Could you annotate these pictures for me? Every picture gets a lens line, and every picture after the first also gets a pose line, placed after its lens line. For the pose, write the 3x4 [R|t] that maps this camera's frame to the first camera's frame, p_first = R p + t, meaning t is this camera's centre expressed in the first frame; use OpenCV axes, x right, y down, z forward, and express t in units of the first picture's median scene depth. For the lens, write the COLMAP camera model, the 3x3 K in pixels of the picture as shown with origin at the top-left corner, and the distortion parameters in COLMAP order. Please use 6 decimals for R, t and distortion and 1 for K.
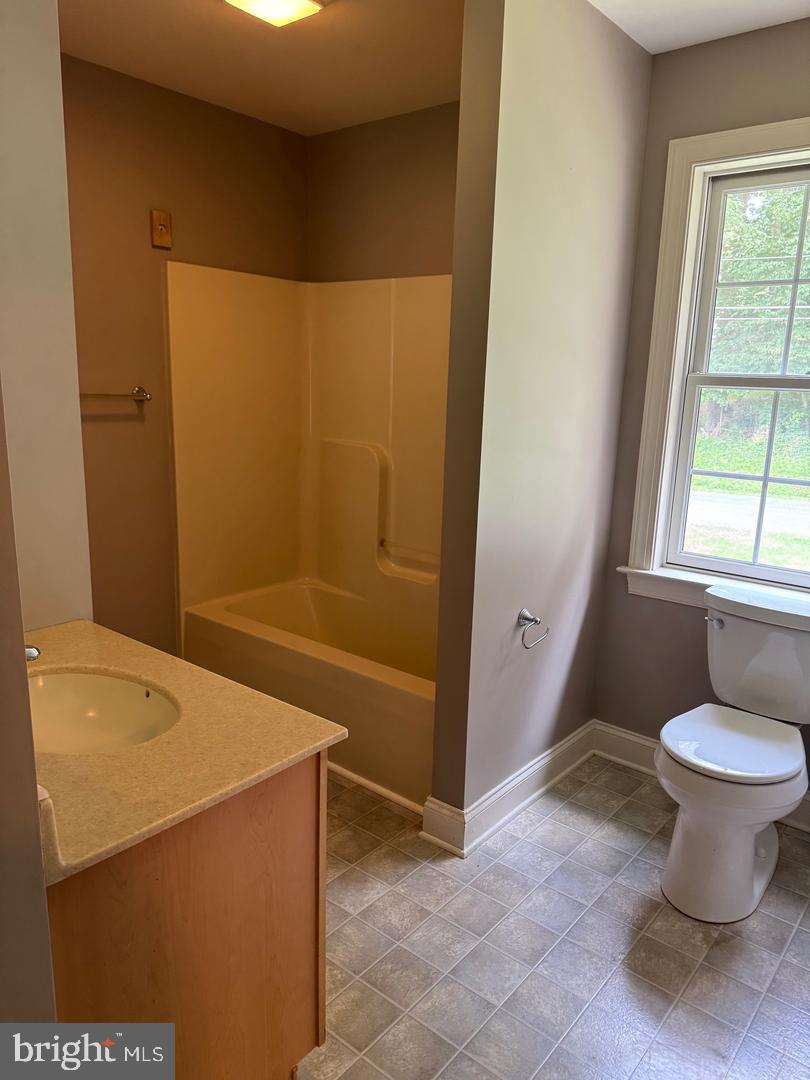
lens RADIAL K [[768.0, 0, 413.9], [0, 768.0, 548.9], [0, 0, 1]] dist [0.062169, -0.060915]
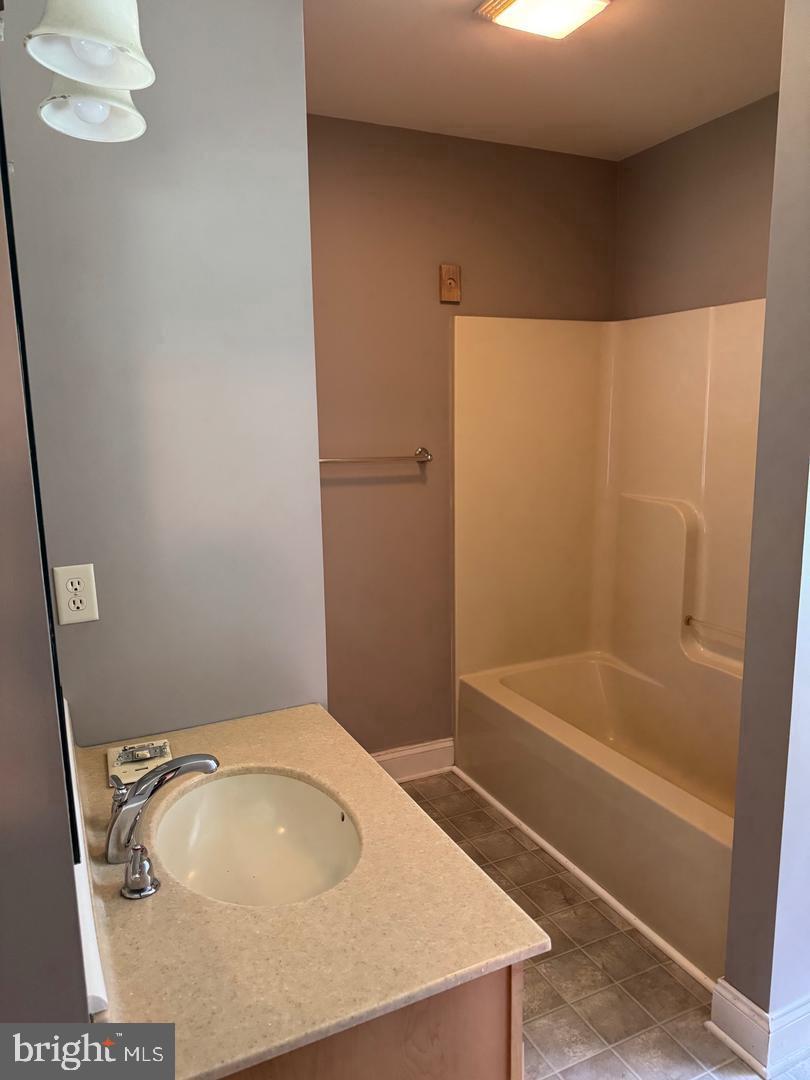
lens RADIAL K [[768.0, 0, 407.1], [0, 768.0, 549.5], [0, 0, 1]] dist [0.062169, -0.060915]
pose [[0.904568, 0.032951, -0.425054, 0.051163], [-0.052818, 0.997989, -0.035037, -0.054716], [0.423045, 0.054144, 0.904490, 0.151998]]
